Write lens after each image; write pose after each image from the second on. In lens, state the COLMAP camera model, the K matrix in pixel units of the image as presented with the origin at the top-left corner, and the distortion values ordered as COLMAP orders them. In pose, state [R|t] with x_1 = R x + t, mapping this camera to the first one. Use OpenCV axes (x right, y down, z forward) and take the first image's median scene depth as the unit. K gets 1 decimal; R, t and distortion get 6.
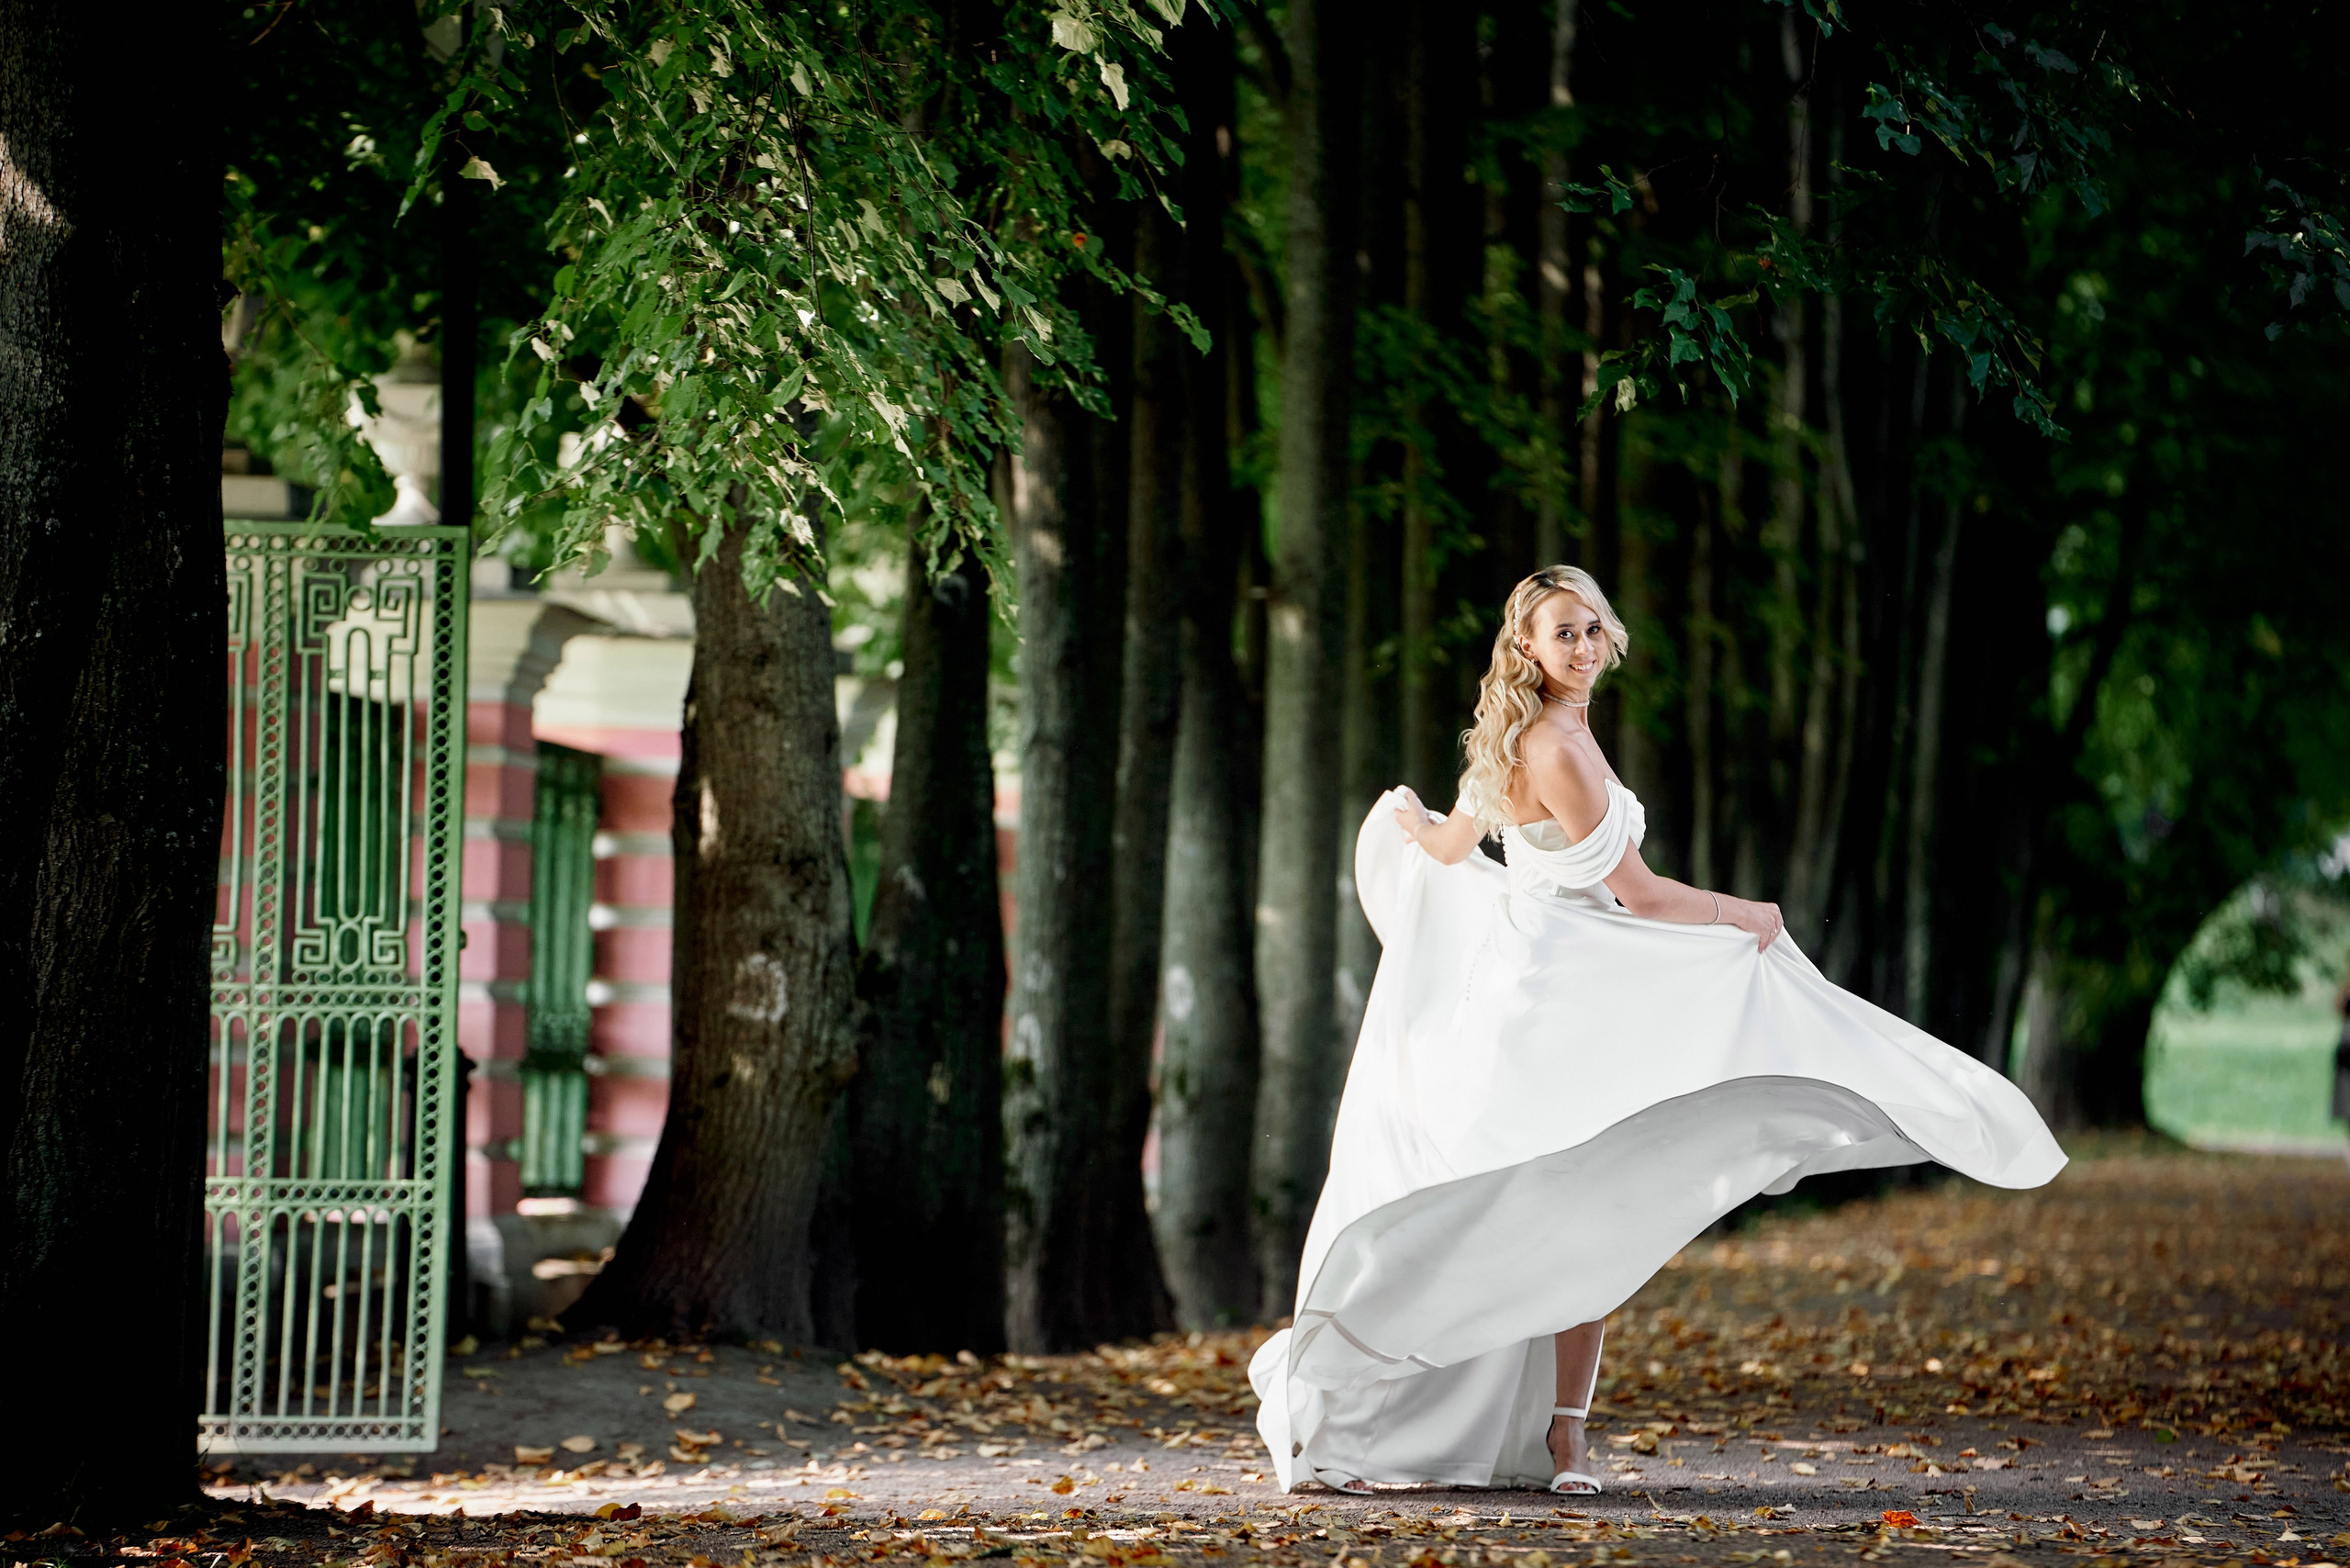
lens RADIAL K [[12518.4, 0, 1175.0], [0, 12518.4, 784.0], [0, 0, 1]] dist [2.978044, 19.831400]
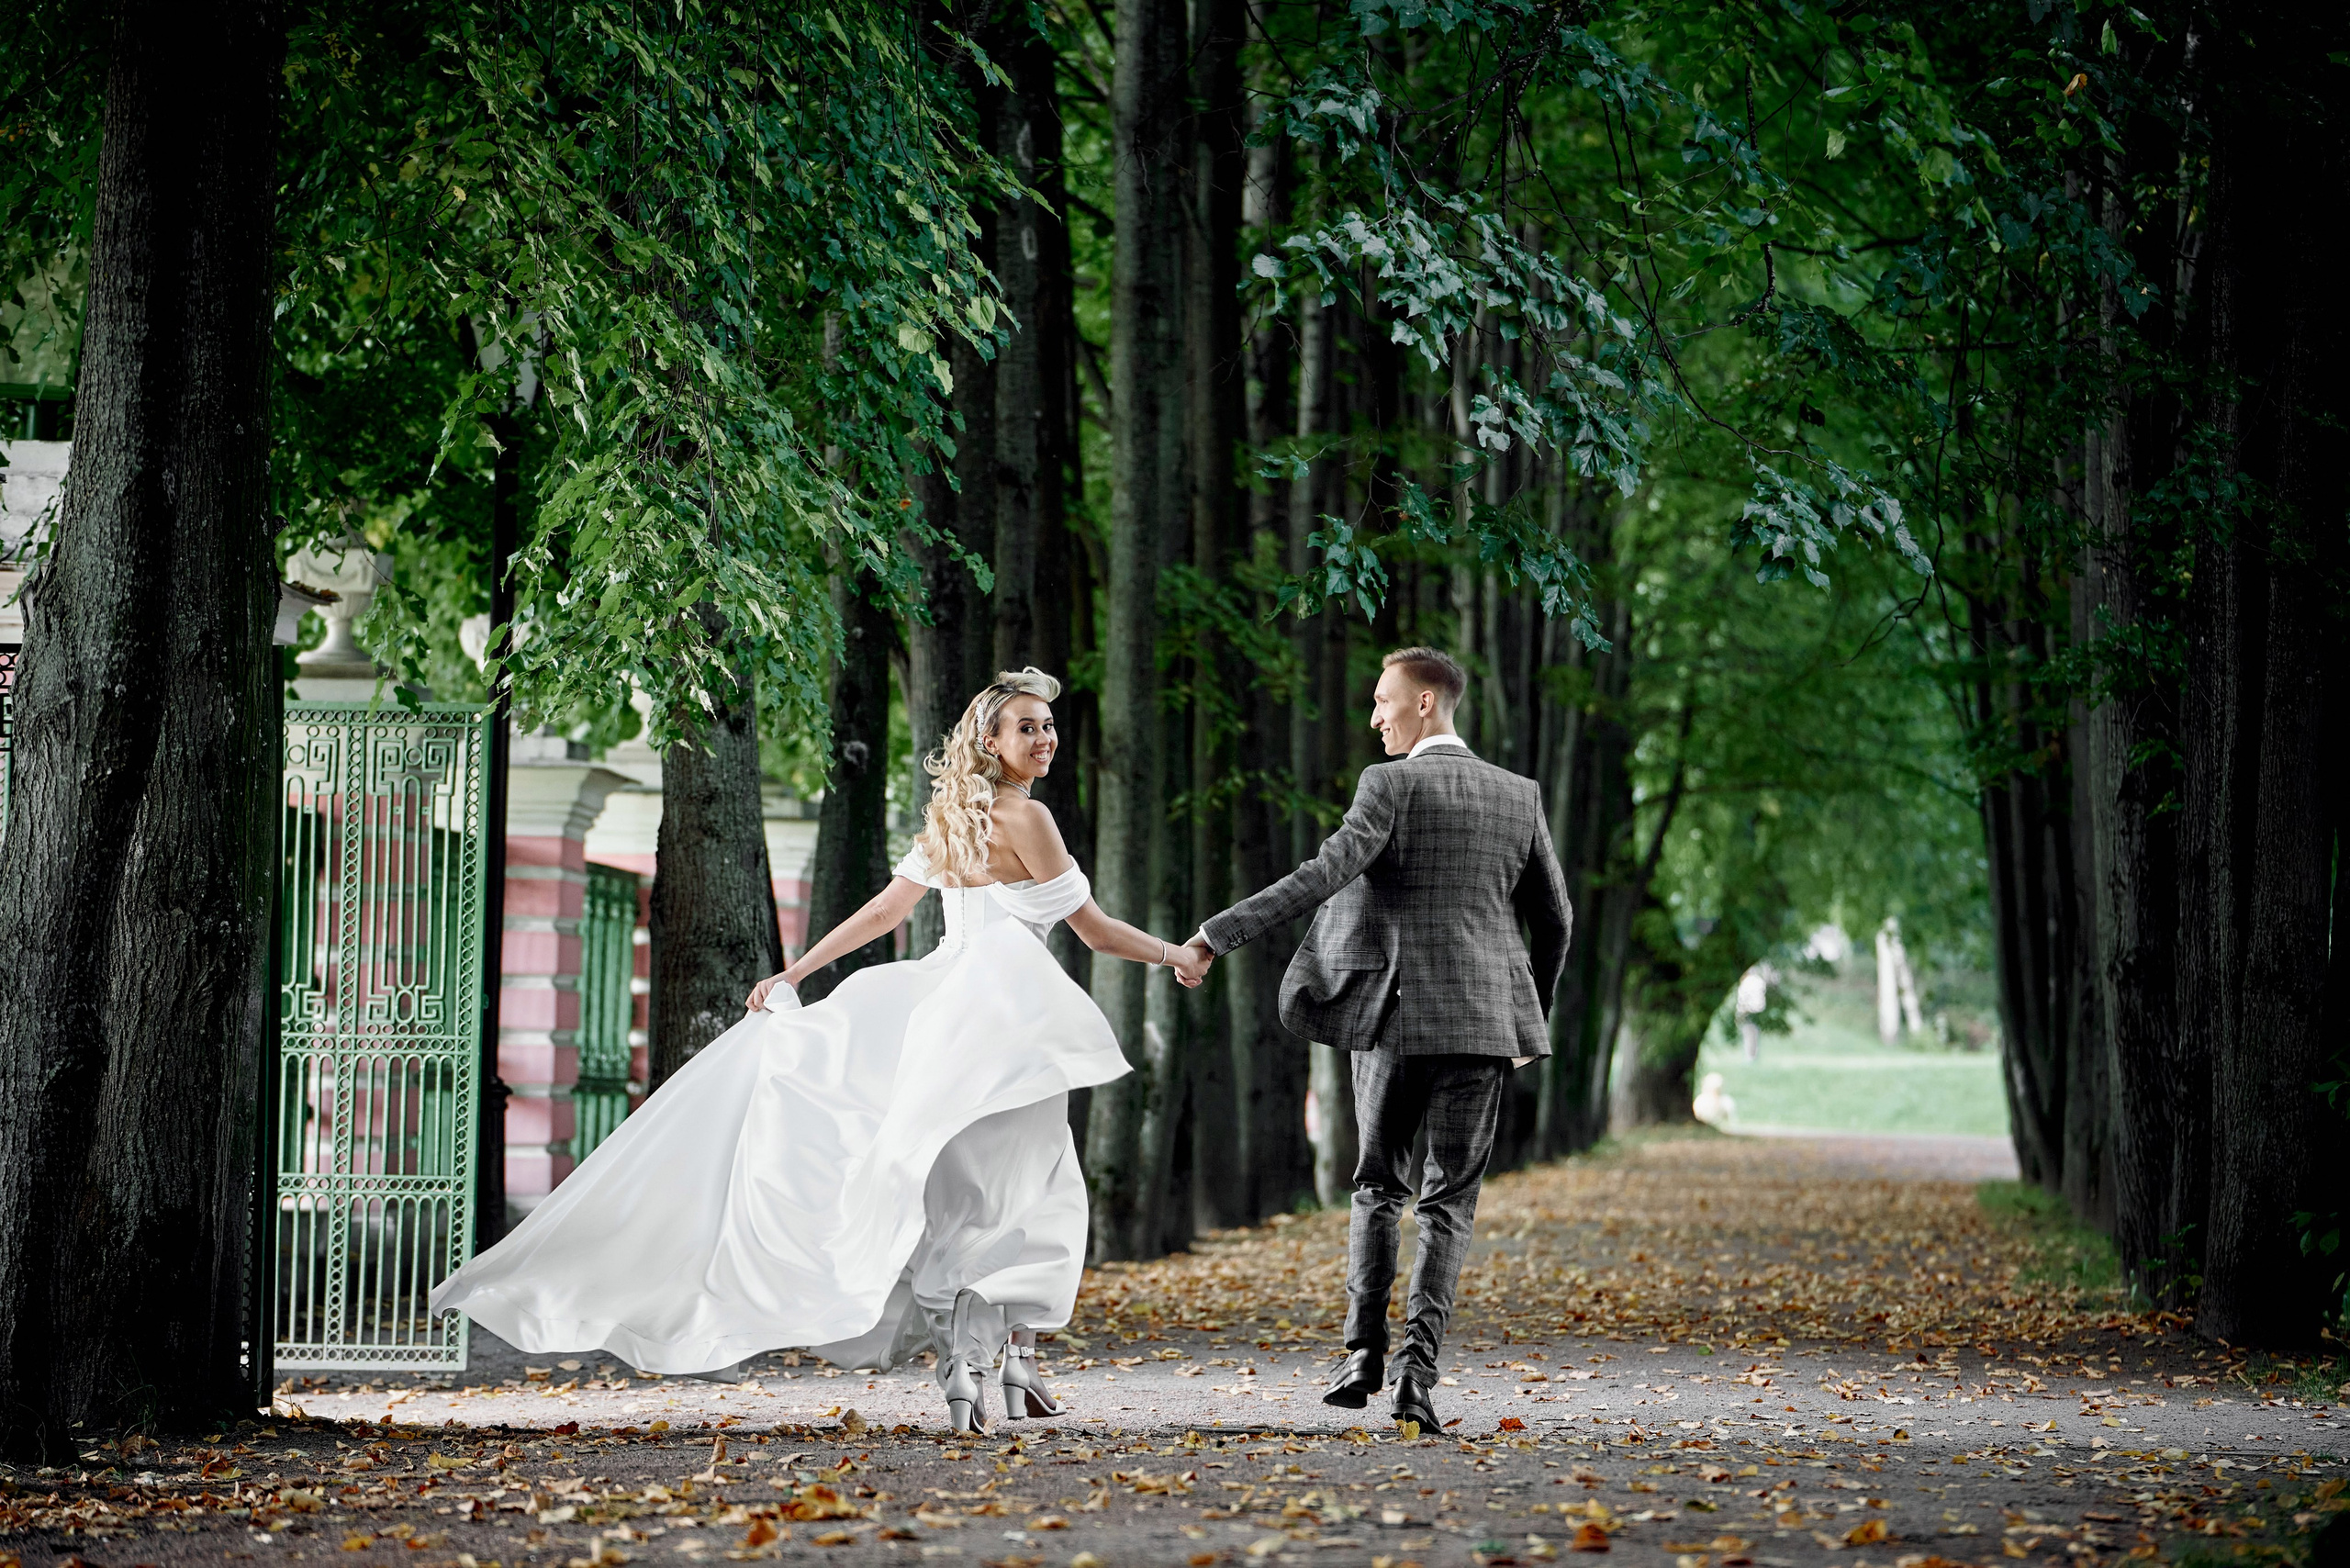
lens RADIAL K [[7958.8, 0, 1175.0], [0, 7958.8, 784.0], [0, 0, 1]] dist [1.160382, 0.624648]
pose [[0.999939, -0.000887, 0.011022, 0.008768], [0.001050, 0.999890, -0.014820, 0.001513], [-0.011008, 0.014831, 0.999829, 0.110571]]
